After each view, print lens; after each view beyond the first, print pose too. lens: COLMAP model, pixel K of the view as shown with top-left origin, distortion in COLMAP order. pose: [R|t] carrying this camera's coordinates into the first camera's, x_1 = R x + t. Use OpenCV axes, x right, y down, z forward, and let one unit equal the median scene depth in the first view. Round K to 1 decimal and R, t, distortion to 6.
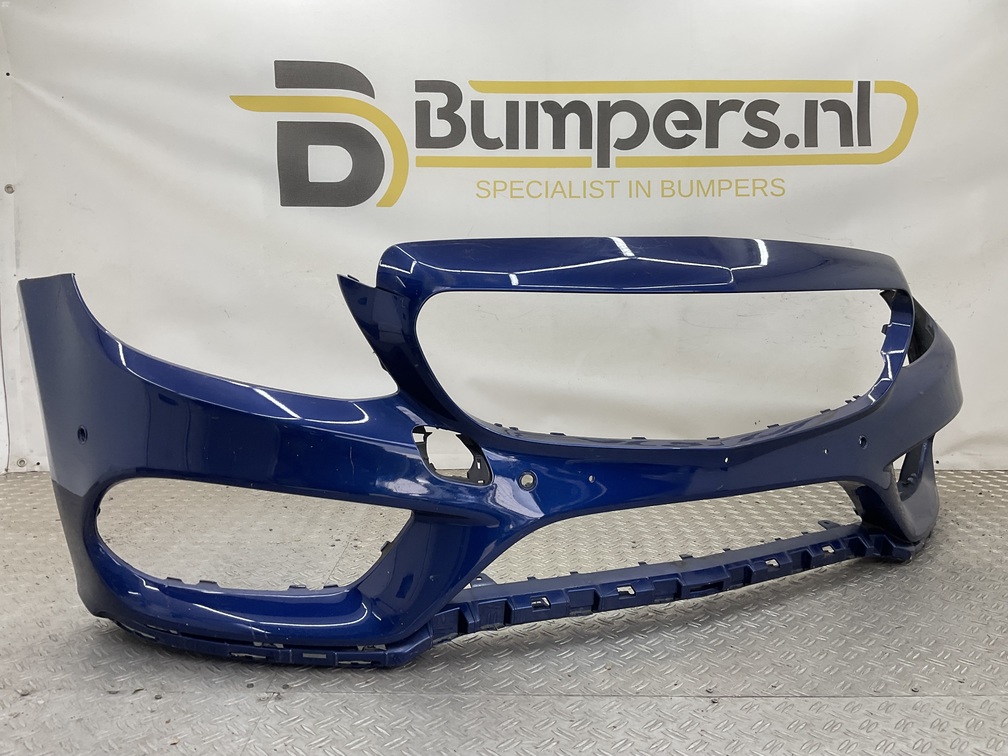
lens RADIAL K [[835.9, 0, 497.3], [0, 835.9, 378.0], [0, 0, 1]] dist [0.076086, -0.142320]
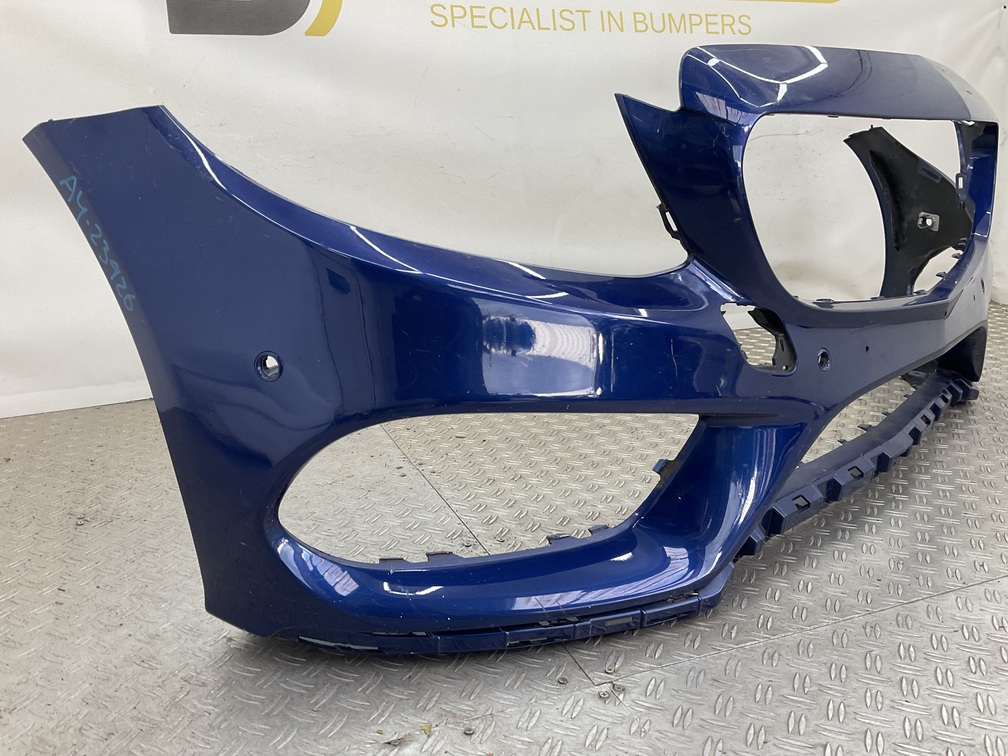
lens RADIAL K [[835.9, 0, 501.4], [0, 835.9, 380.4], [0, 0, 1]] dist [0.076086, -0.142320]
pose [[0.930323, -0.117164, 0.347521, -0.282321], [0.066507, 0.985782, 0.154308, -0.001849], [-0.360660, -0.120444, 0.924888, 0.191641]]
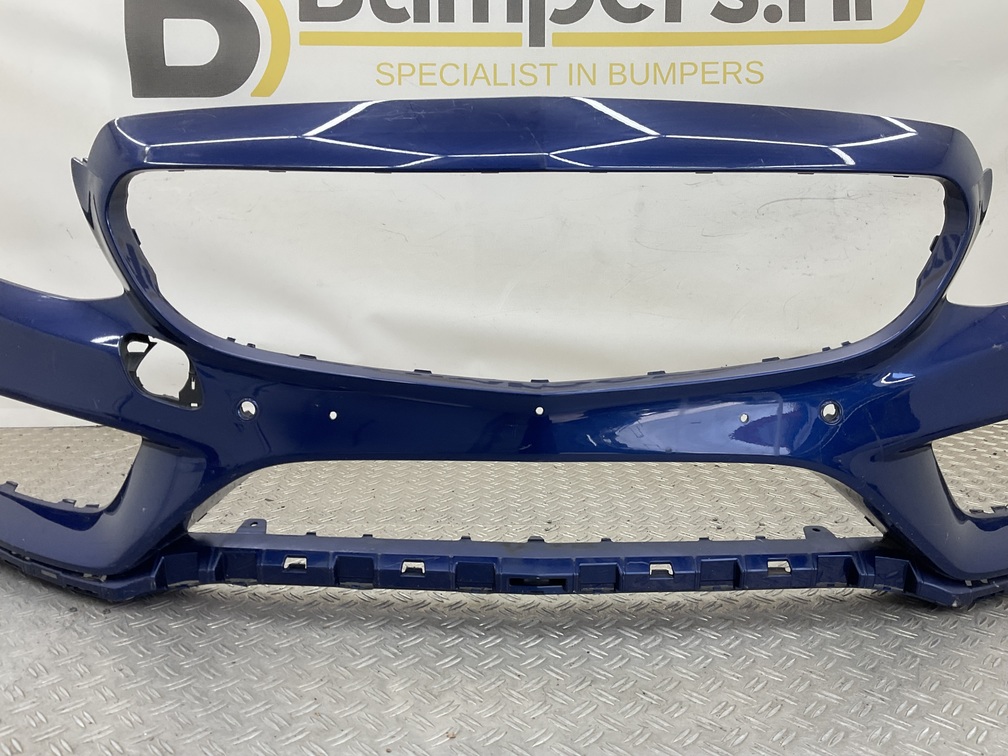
lens RADIAL K [[835.9, 0, 501.0], [0, 835.9, 378.3], [0, 0, 1]] dist [0.076086, -0.142320]
pose [[0.999988, -0.001547, 0.004626, 0.088675], [0.001236, 0.997787, 0.066477, 0.009252], [-0.004719, -0.066470, 0.997777, 0.185603]]
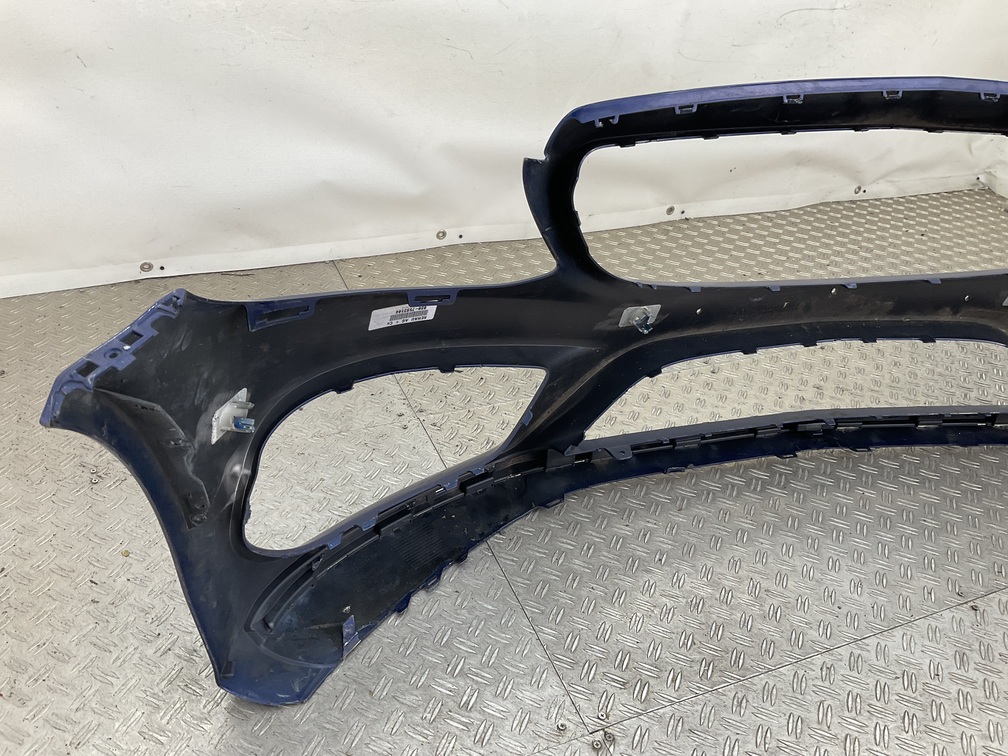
lens RADIAL K [[835.9, 0, 502.0], [0, 835.9, 381.4], [0, 0, 1]] dist [0.076086, -0.142320]
pose [[0.921070, -0.160801, 0.354644, -0.295278], [-0.020457, 0.889514, 0.456450, -0.160191], [-0.388859, -0.427677, 0.816015, 0.245027]]
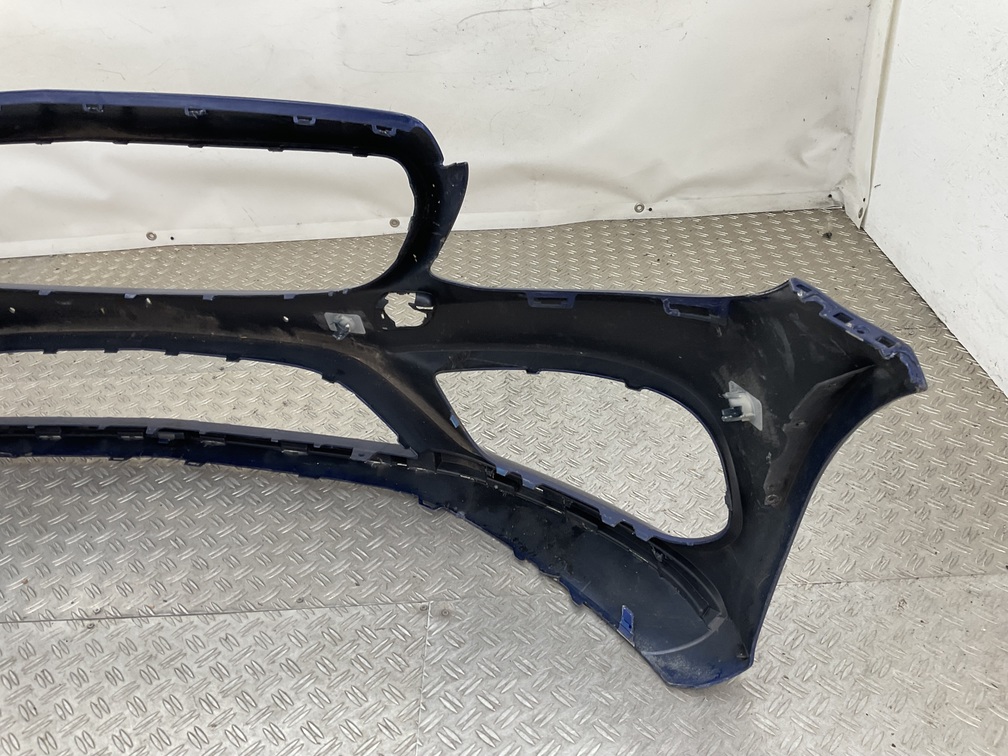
lens RADIAL K [[835.9, 0, 507.6], [0, 835.9, 383.9], [0, 0, 1]] dist [0.076086, -0.142320]
pose [[0.998104, -0.055603, -0.026390, 0.394829], [0.061543, 0.896274, 0.439209, -0.145292], [-0.000769, -0.440001, 0.897997, 0.104580]]
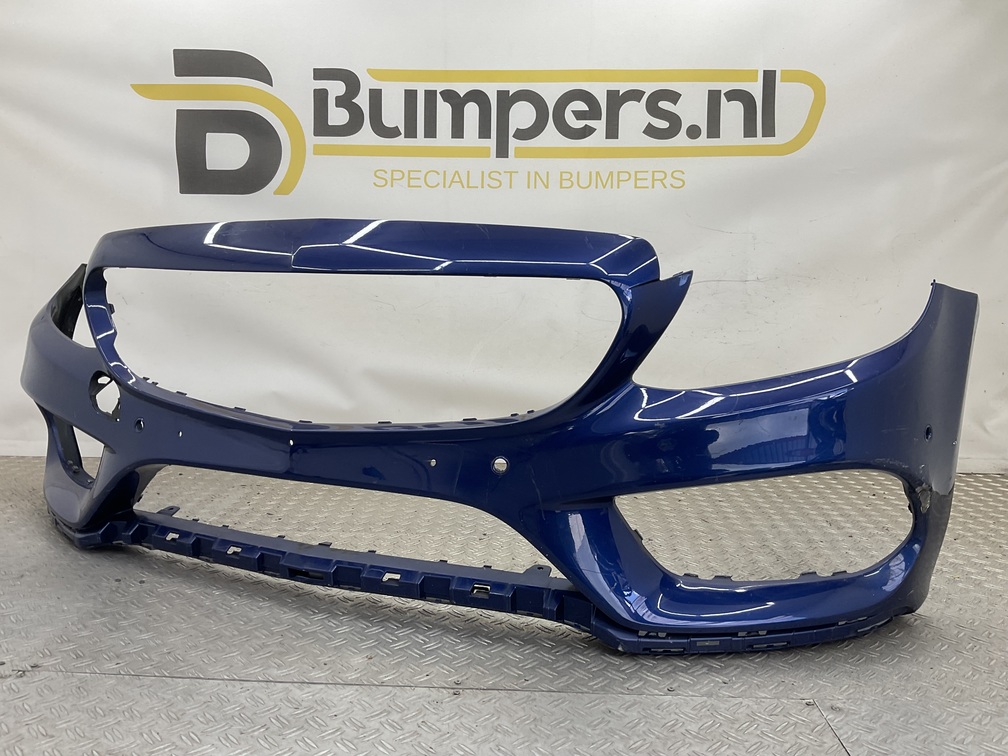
lens RADIAL K [[835.9, 0, 500.3], [0, 835.9, 378.5], [0, 0, 1]] dist [0.076086, -0.142320]
pose [[0.999142, 0.015818, -0.038264, 0.166846], [-0.015745, 0.999874, 0.002219, 0.007213], [0.038294, -0.001615, 0.999265, 0.012057]]
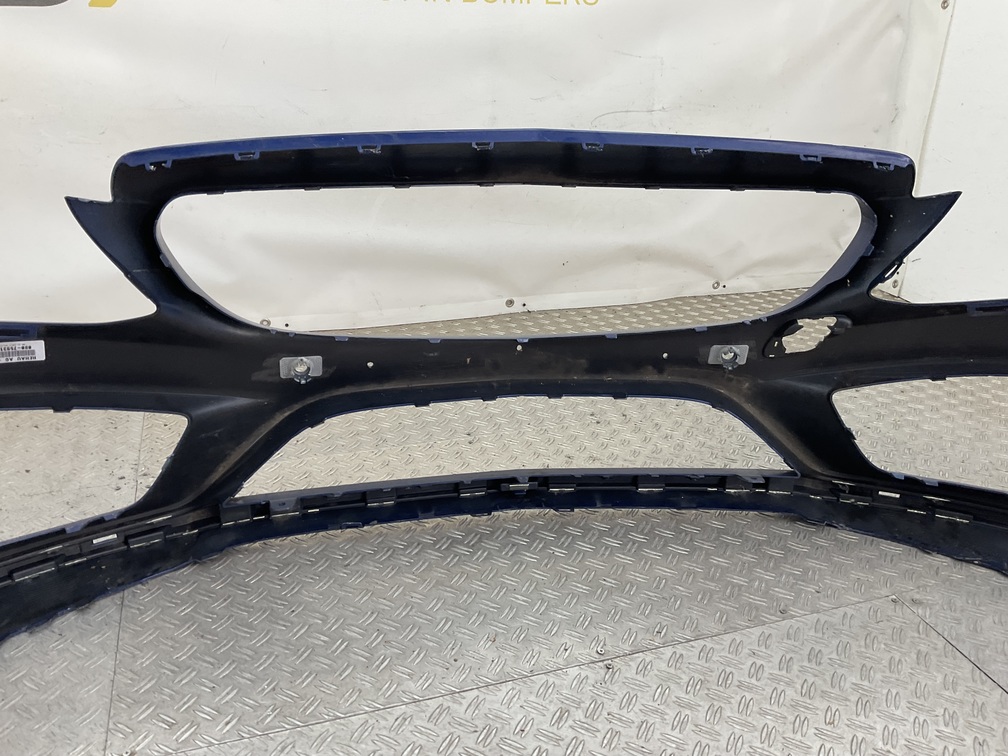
lens RADIAL K [[835.9, 0, 505.9], [0, 835.9, 379.8], [0, 0, 1]] dist [0.076086, -0.142320]
pose [[0.948851, -0.108648, 0.296442, -0.052102], [0.014796, 0.953195, 0.301994, -0.110229], [-0.315378, -0.282161, 0.906048, 0.124254]]
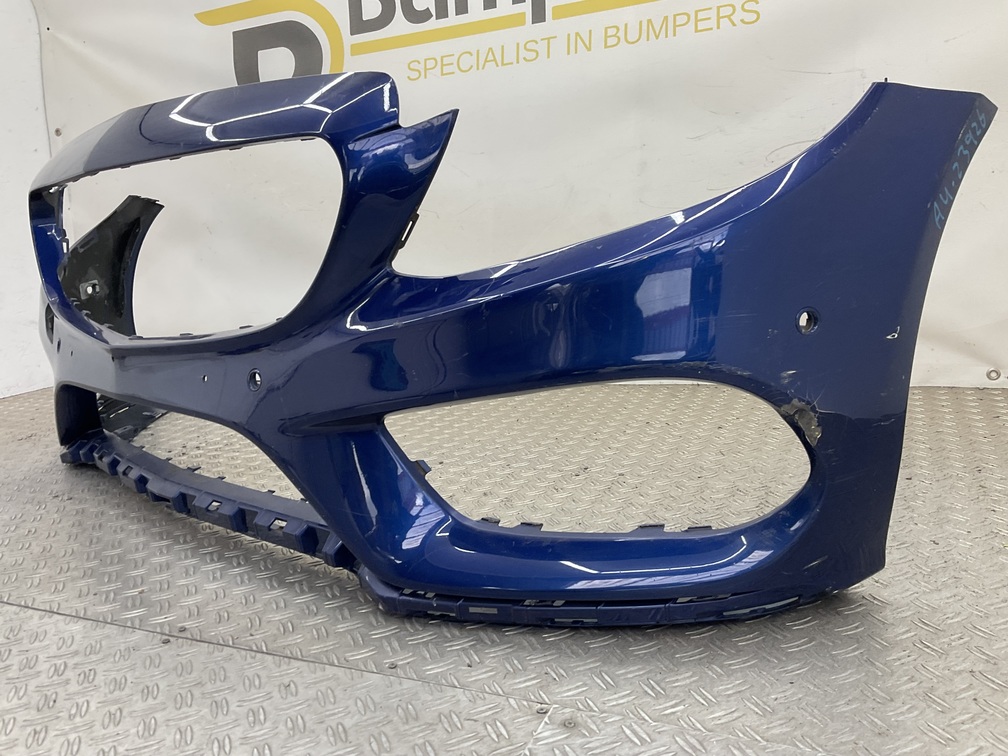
lens RADIAL K [[835.9, 0, 500.5], [0, 835.9, 379.1], [0, 0, 1]] dist [0.076086, -0.142320]
pose [[0.907322, 0.008708, -0.420347, 0.448387], [0.029276, 0.996050, 0.083828, 0.030582], [0.419417, -0.088365, 0.903483, 0.197462]]
